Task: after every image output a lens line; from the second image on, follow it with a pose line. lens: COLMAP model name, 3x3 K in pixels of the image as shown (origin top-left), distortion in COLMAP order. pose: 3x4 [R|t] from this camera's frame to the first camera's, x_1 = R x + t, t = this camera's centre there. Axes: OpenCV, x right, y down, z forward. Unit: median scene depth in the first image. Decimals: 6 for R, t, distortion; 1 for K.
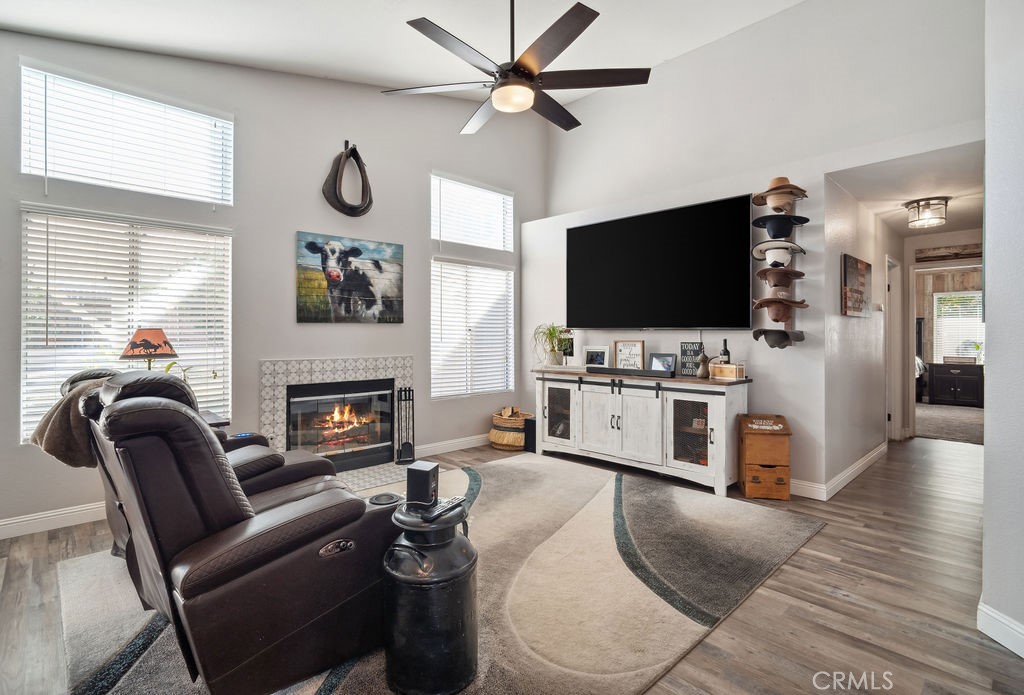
lens RADIAL K [[499.9, 0, 501.5], [0, 499.9, 329.9], [0, 0, 1]] dist [-0.013476, 0.009383]
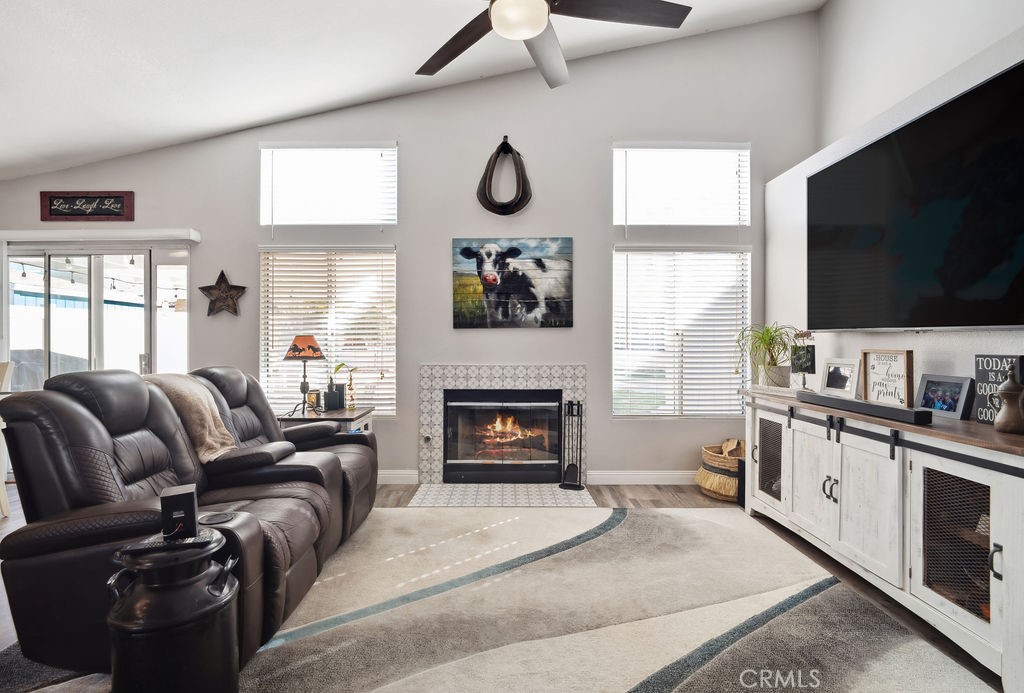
lens RADIAL K [[498.4, 0, 506.4], [0, 498.4, 341.2], [0, 0, 1]] dist [-0.011763, 0.000436]
pose [[0.727657, -0.000022, -0.685941, 0.343754], [0.007693, 0.999937, 0.008129, 0.003552], [0.685898, -0.011192, 0.727612, 0.311283]]
